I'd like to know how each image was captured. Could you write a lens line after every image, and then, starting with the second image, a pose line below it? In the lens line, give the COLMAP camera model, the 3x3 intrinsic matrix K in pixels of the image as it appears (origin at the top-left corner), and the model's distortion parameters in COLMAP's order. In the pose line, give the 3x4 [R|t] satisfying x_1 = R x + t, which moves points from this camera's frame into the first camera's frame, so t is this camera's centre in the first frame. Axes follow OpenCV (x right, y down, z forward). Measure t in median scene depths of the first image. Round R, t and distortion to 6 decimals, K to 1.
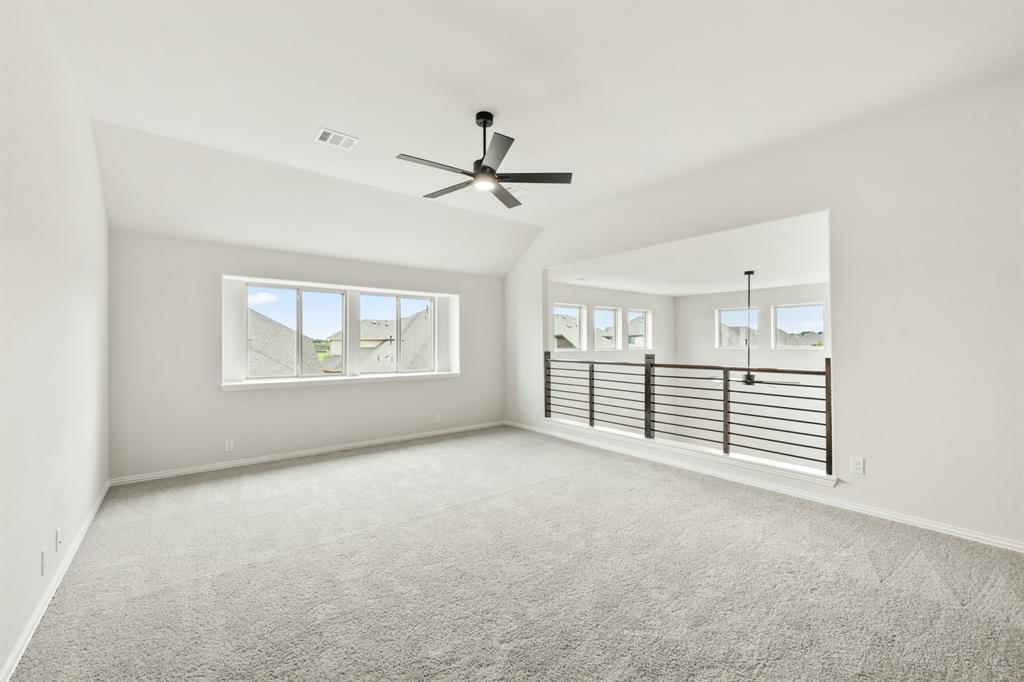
lens RADIAL K [[415.6, 0, 507.2], [0, 415.6, 342.1], [0, 0, 1]] dist [0.000046, 0.000202]
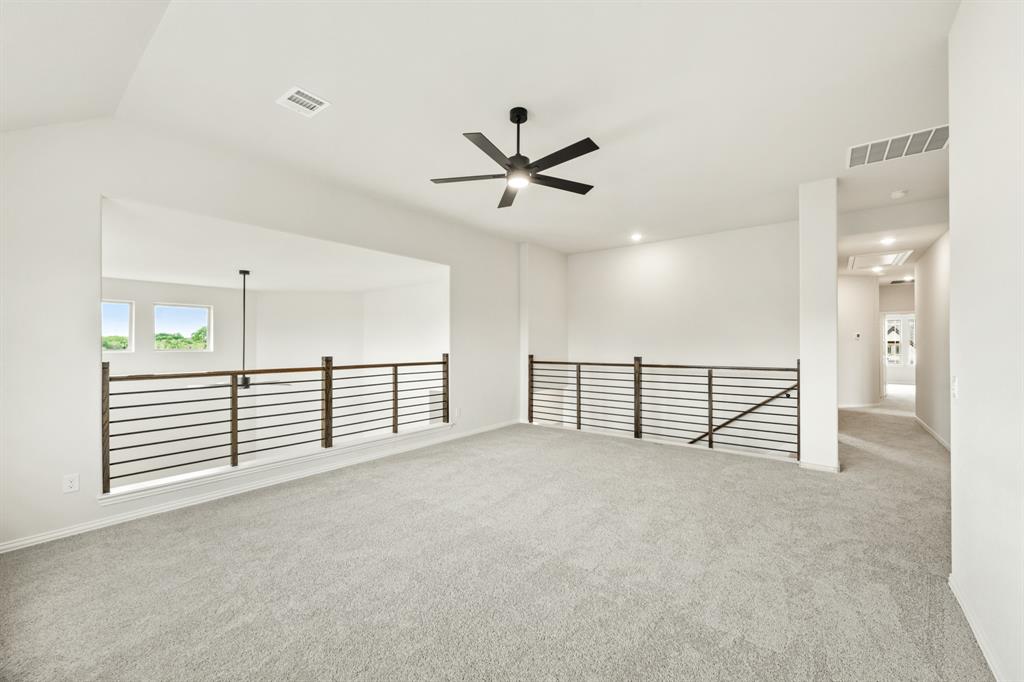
lens RADIAL K [[415.6, 0, 507.0], [0, 415.6, 342.1], [0, 0, 1]] dist [0.000046, 0.000202]
pose [[-0.233643, 0.007158, 0.972296, -0.579048], [-0.000919, 0.999971, -0.007582, 0.002822], [-0.972322, -0.002665, -0.233629, 0.733016]]
